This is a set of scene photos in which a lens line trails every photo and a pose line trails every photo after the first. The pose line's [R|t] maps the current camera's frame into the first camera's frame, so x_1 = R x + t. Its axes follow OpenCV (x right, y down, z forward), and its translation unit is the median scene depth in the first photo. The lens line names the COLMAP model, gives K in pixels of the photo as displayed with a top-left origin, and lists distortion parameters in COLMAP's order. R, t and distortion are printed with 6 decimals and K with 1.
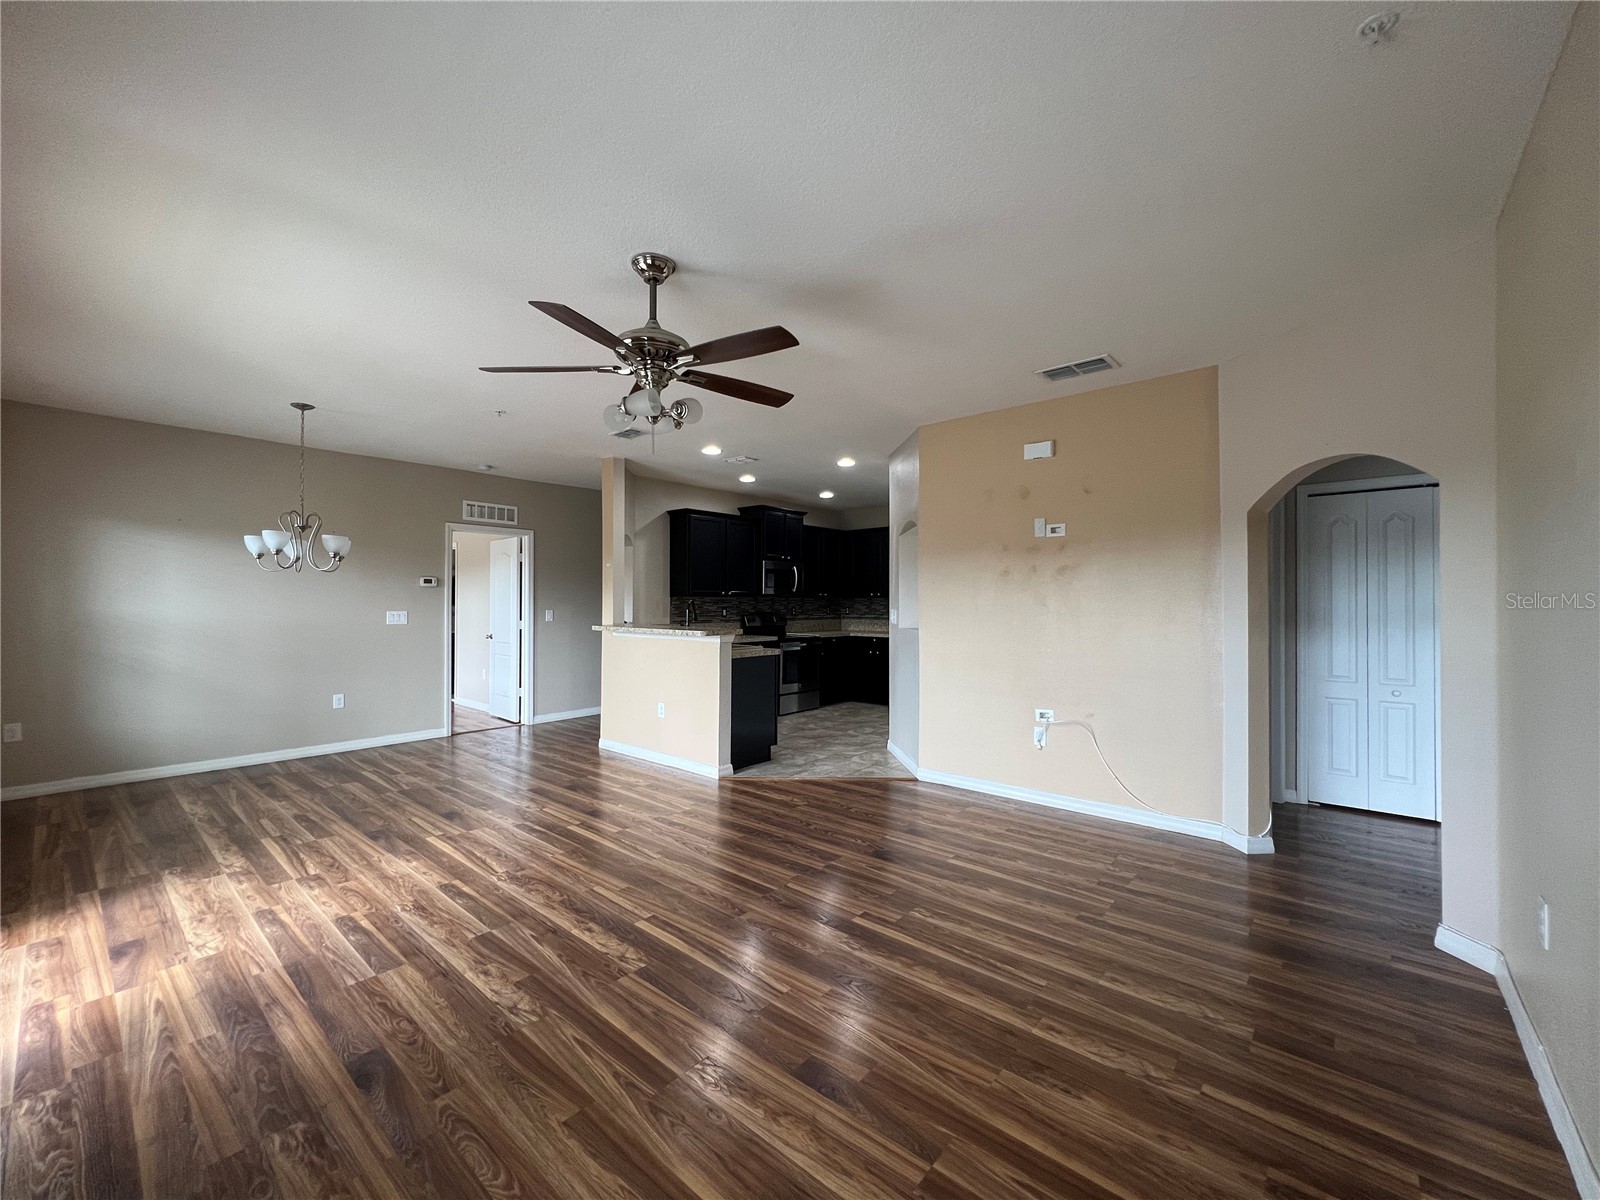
lens RADIAL K [[641.6, 0, 798.1], [0, 641.6, 600.5], [0, 0, 1]] dist [-0.002559, 0.000722]
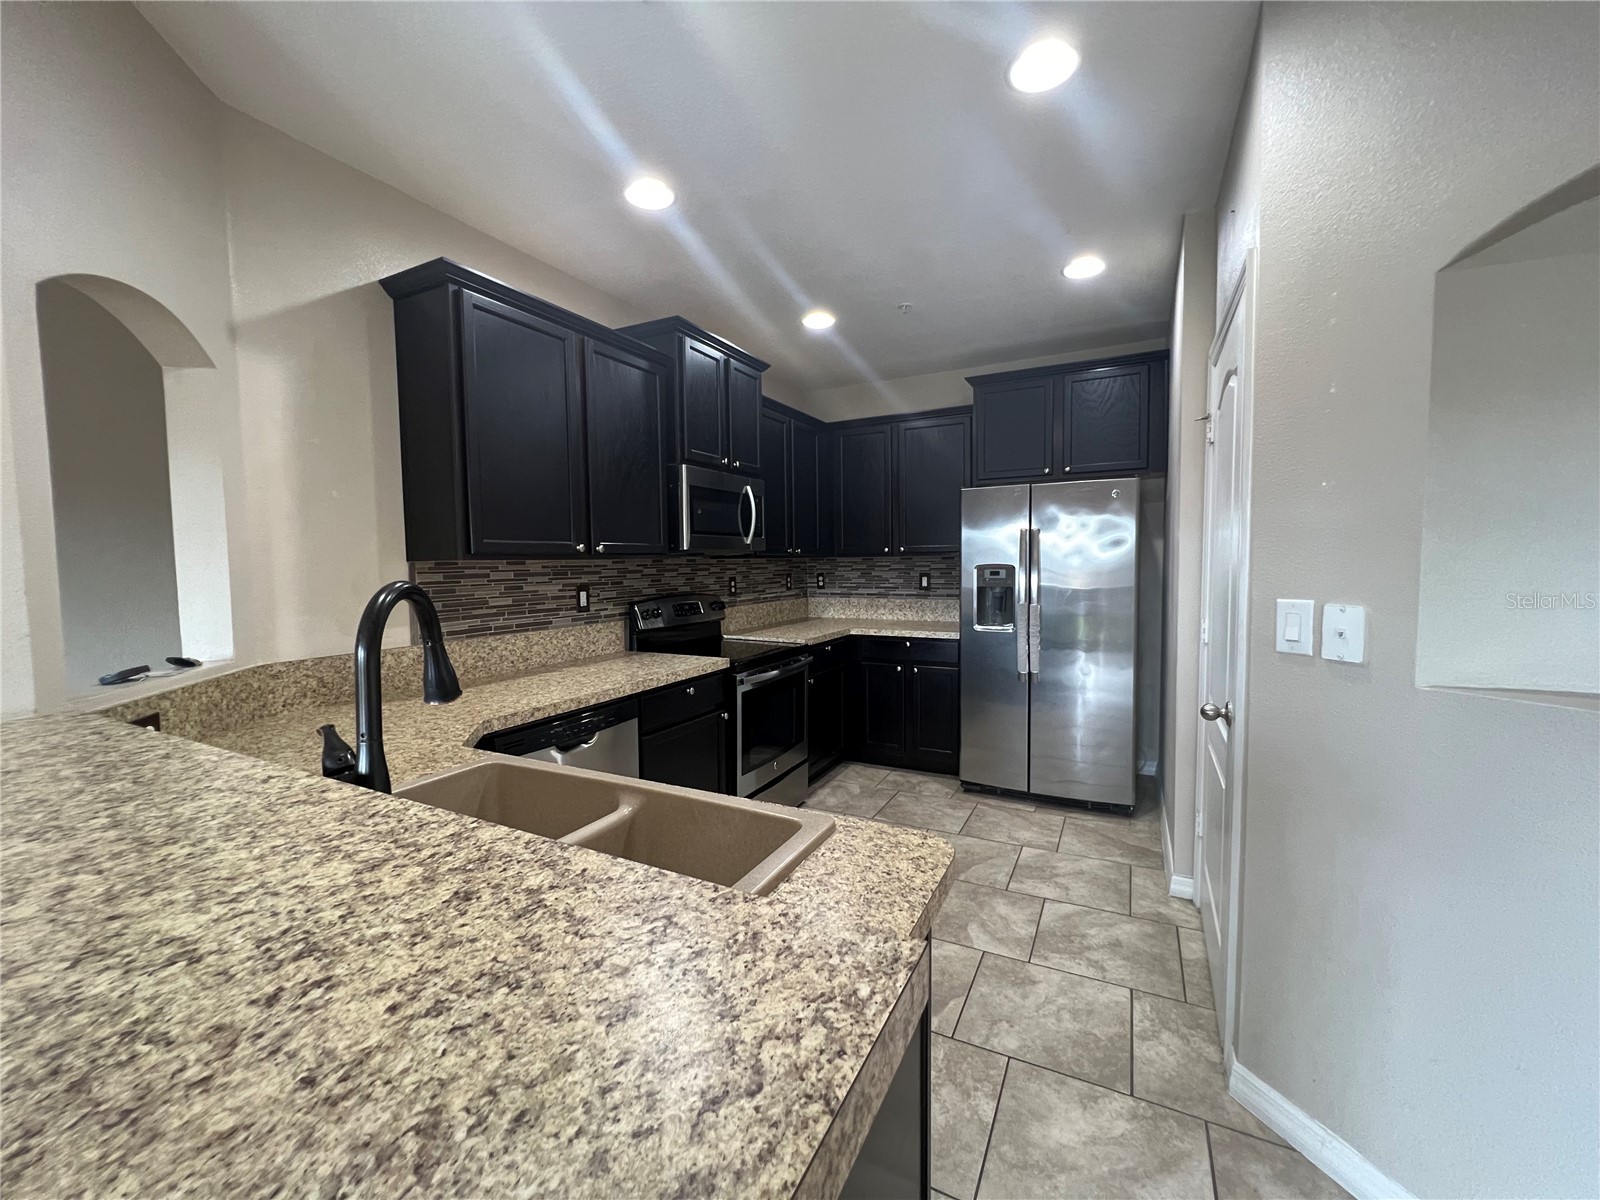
lens RADIAL K [[641.6, 0, 798.1], [0, 641.6, 600.5], [0, 0, 1]] dist [-0.002559, 0.000722]
pose [[0.972737, -0.029469, 0.230030, -0.177984], [0.014637, 0.997718, 0.065920, -0.008561], [-0.231447, -0.060756, 0.970948, 1.361070]]
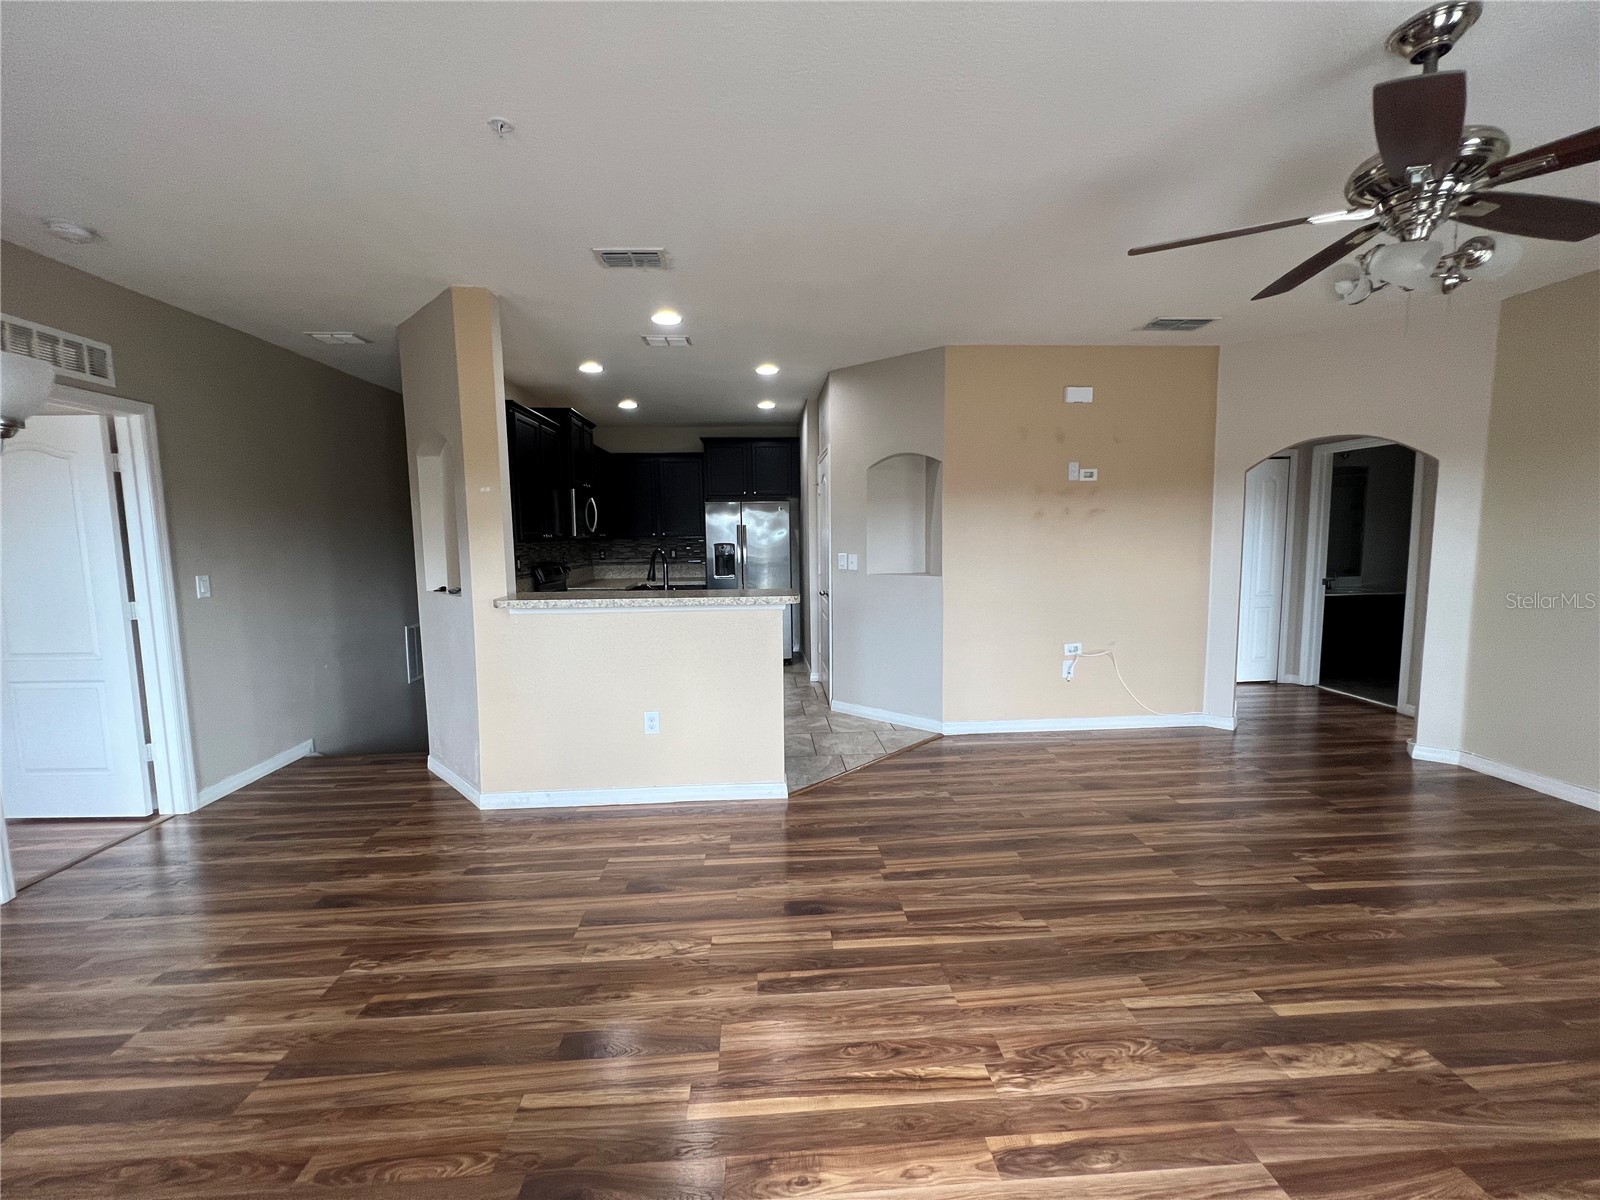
lens RADIAL K [[641.6, 0, 798.1], [0, 641.6, 600.5], [0, 0, 1]] dist [-0.002559, 0.000722]
pose [[0.714149, -0.083732, 0.694967, -0.864425], [0.011804, 0.994119, 0.107645, -0.028743], [-0.699894, -0.068671, 0.710938, 0.712706]]
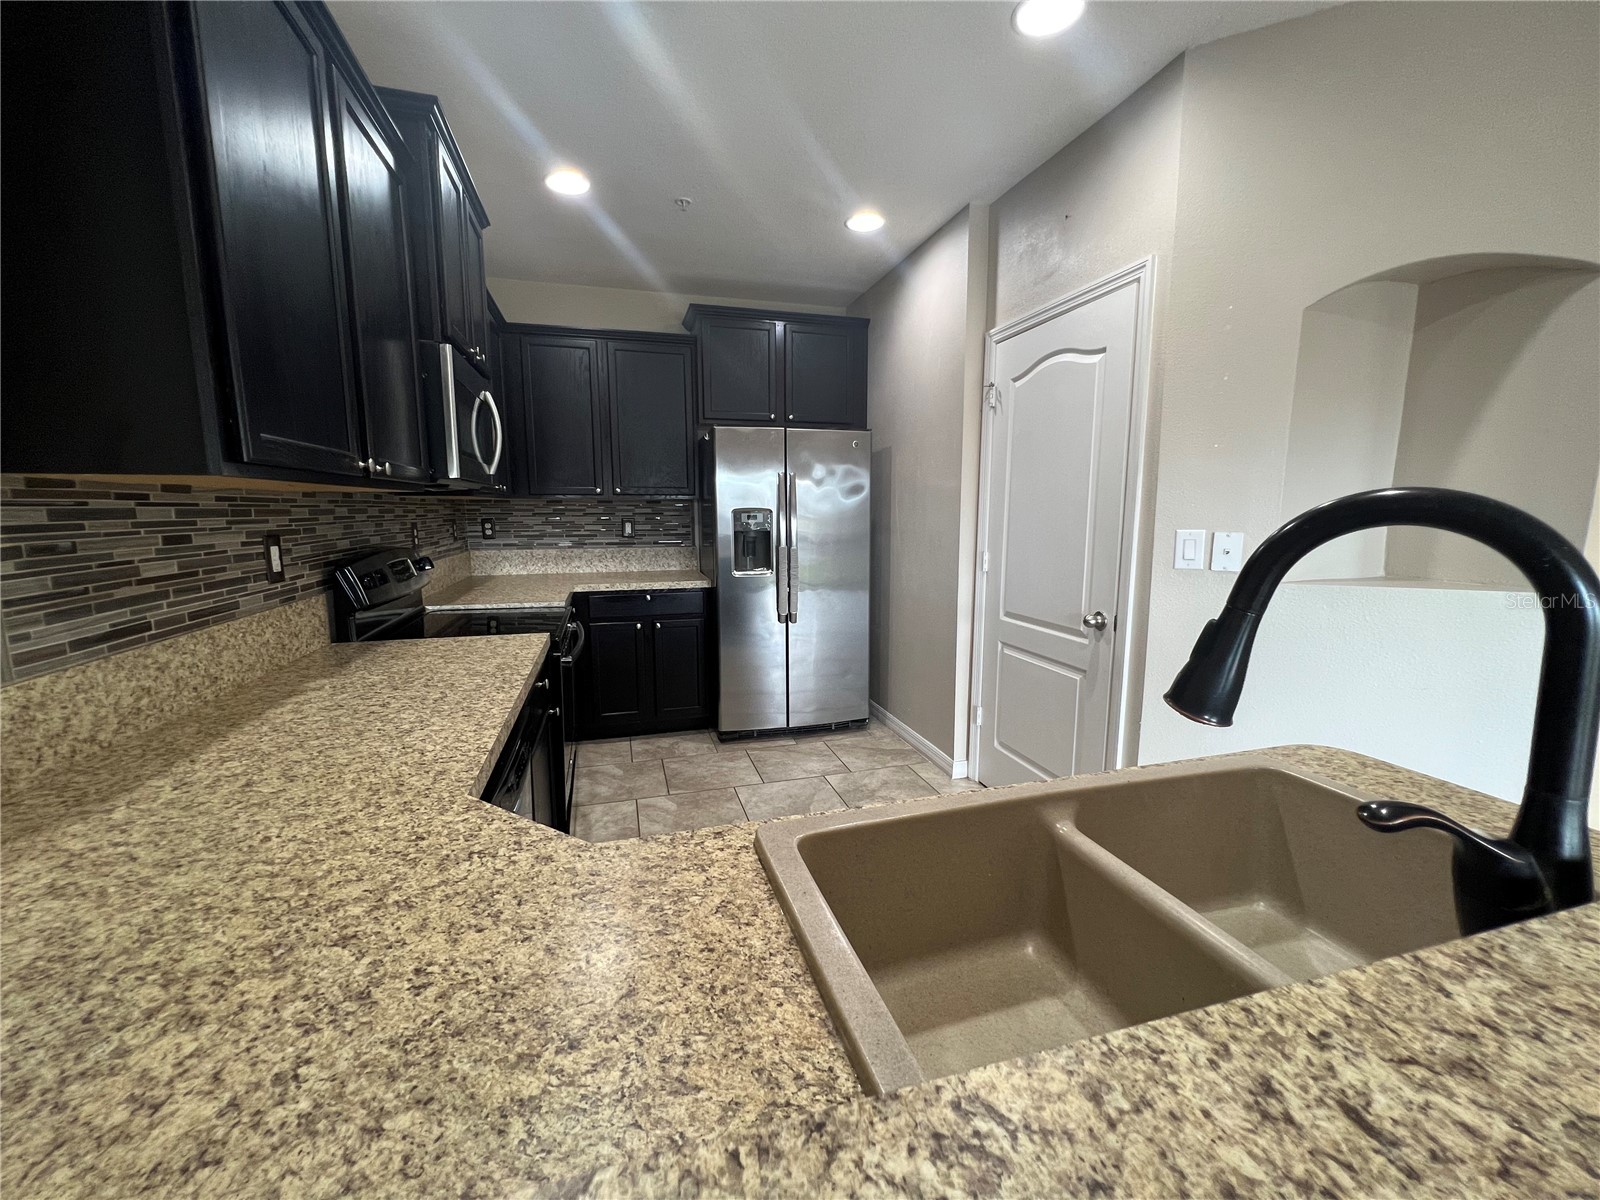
lens RADIAL K [[641.6, 0, 798.1], [0, 641.6, 600.5], [0, 0, 1]] dist [-0.002559, 0.000722]
pose [[0.546268, -0.122469, 0.828609, -0.455660], [-0.001202, 0.989138, 0.146988, 0.001794], [-0.837610, -0.081291, 0.540187, 1.682396]]
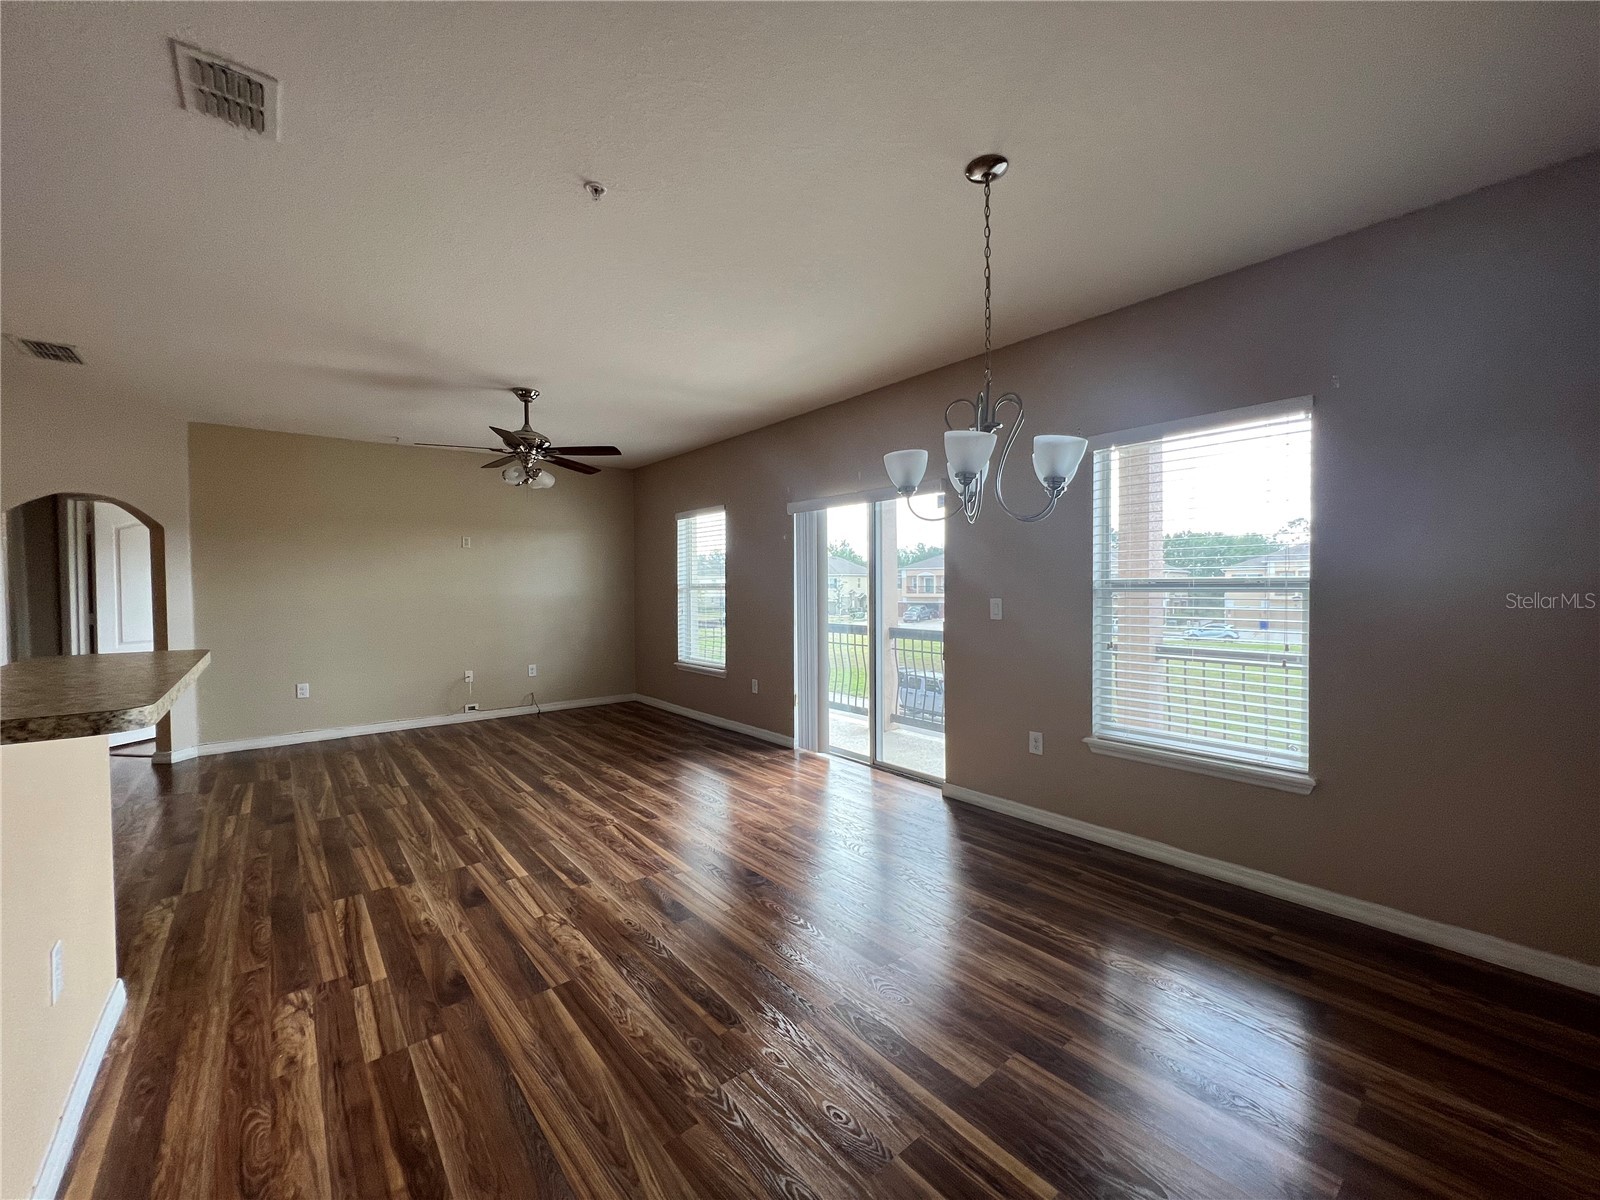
lens RADIAL K [[642.3, 0, 799.2], [0, 642.3, 607.3], [0, 0, 1]] dist [-0.003958, 0.000132]
pose [[-0.985681, -0.000840, 0.168617, -0.927049], [0.004257, 0.999545, 0.029861, 0.005234], [-0.168566, 0.030151, -0.985229, 1.932153]]
